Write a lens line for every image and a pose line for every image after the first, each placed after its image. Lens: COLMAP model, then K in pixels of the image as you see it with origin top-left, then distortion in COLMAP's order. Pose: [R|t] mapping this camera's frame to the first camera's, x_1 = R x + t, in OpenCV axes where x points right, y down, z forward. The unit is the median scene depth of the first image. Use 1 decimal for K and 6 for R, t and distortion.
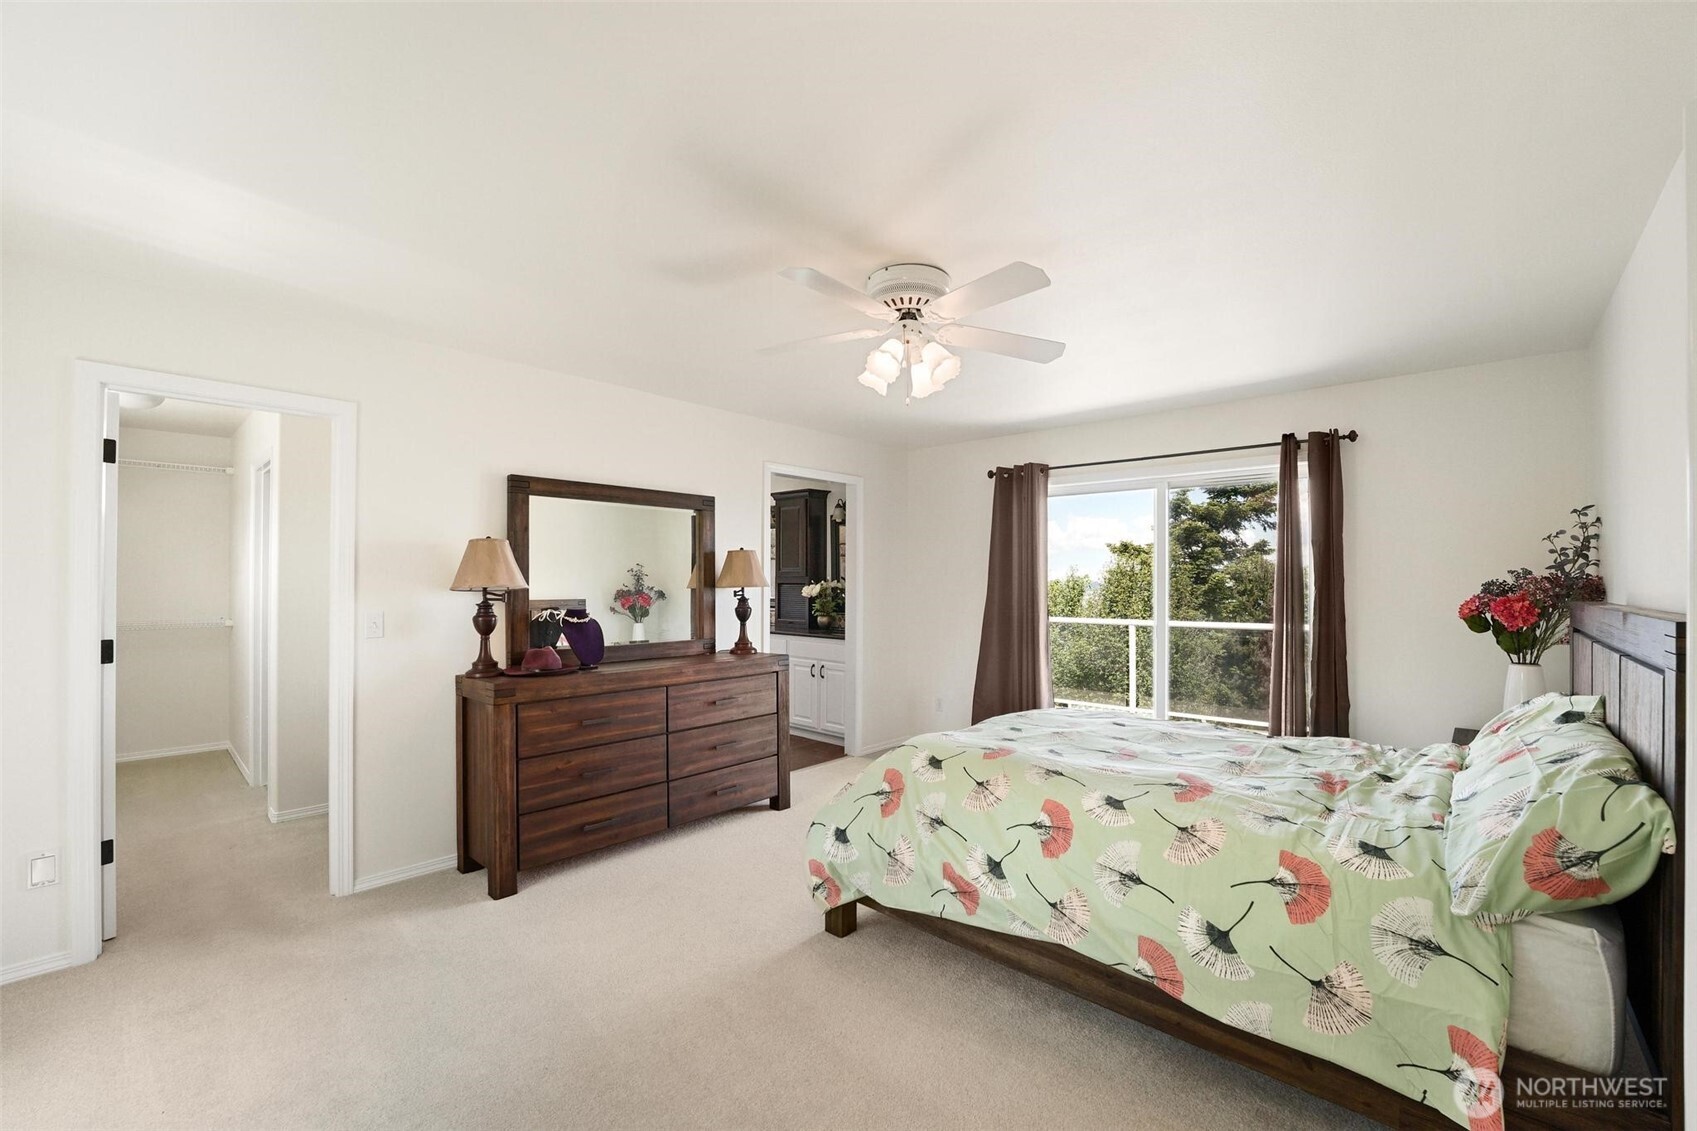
lens RADIAL K [[689.6, 0, 850.5], [0, 689.6, 583.1], [0, 0, 1]] dist [-0.025709, 0.000778]
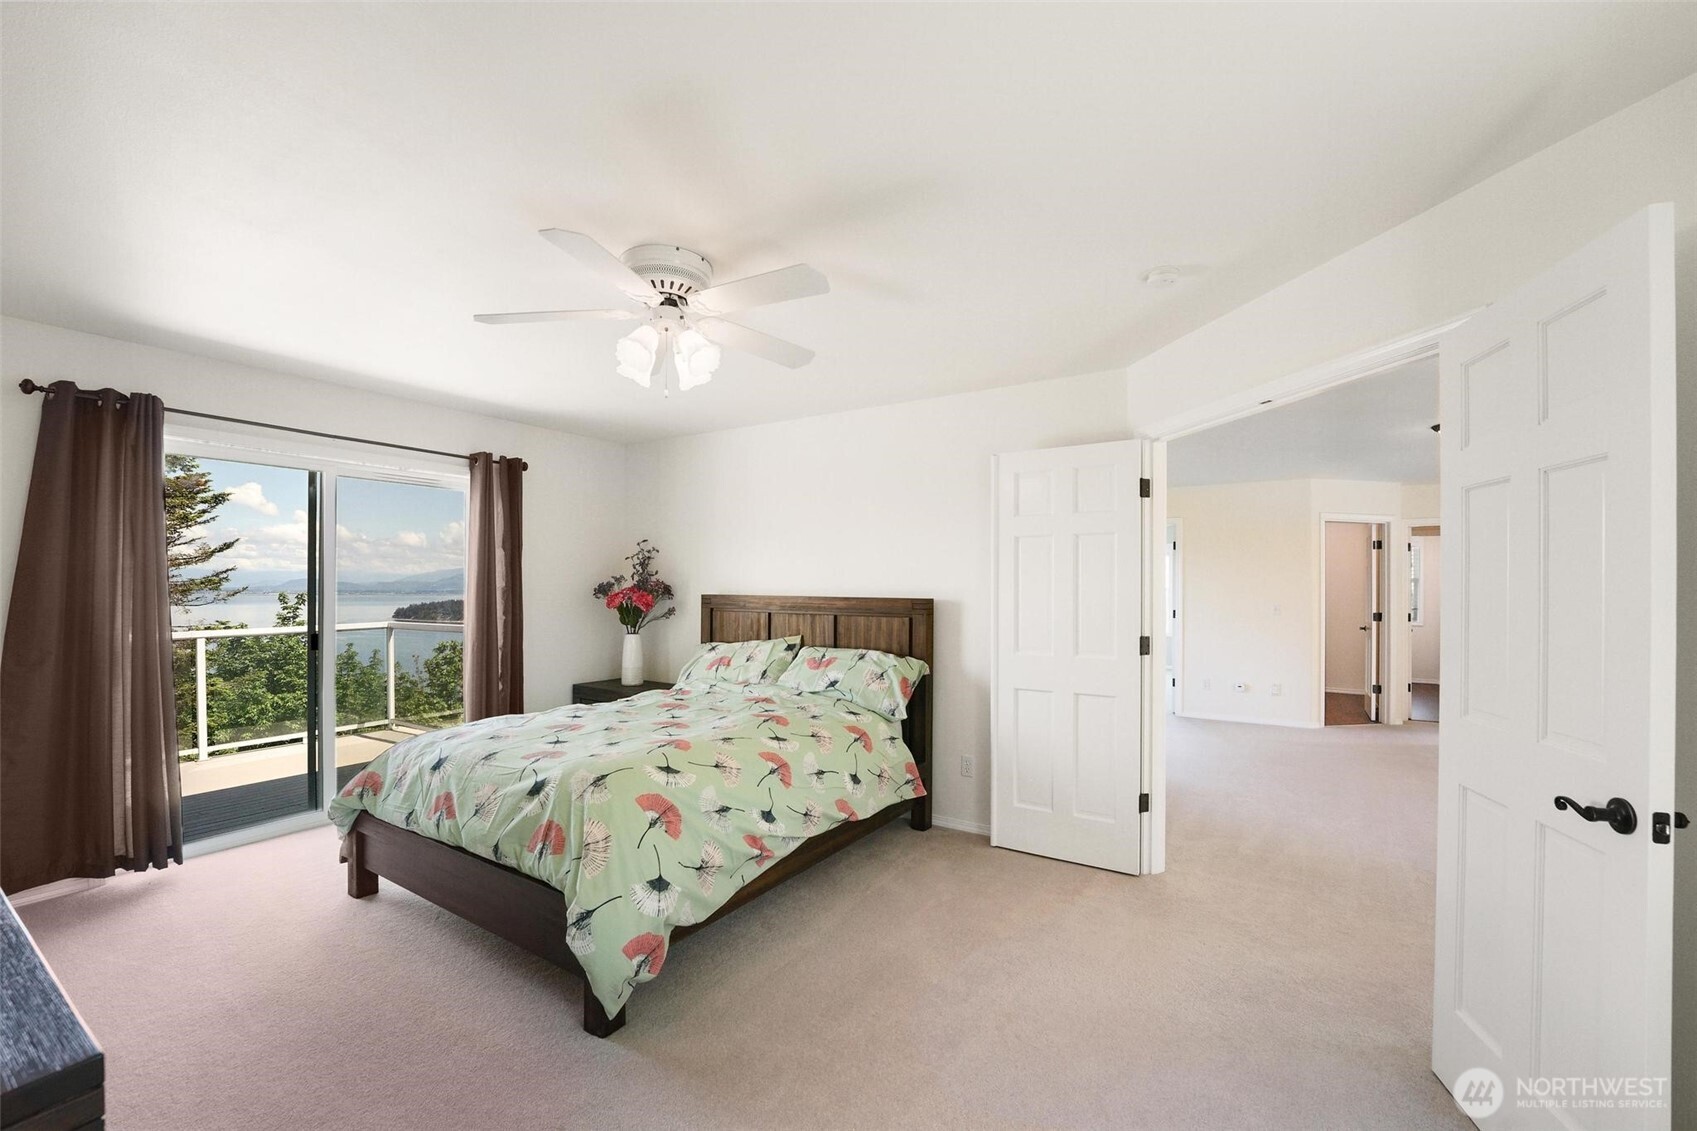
lens RADIAL K [[705.0, 0, 855.9], [0, 705.0, 592.2], [0, 0, 1]] dist [-0.014284, 0.000196]
pose [[-0.182338, -0.013596, 0.983142, -0.969264], [0.000456, 0.999903, 0.013913, -0.006311], [-0.983236, 0.002985, -0.182314, 0.983072]]
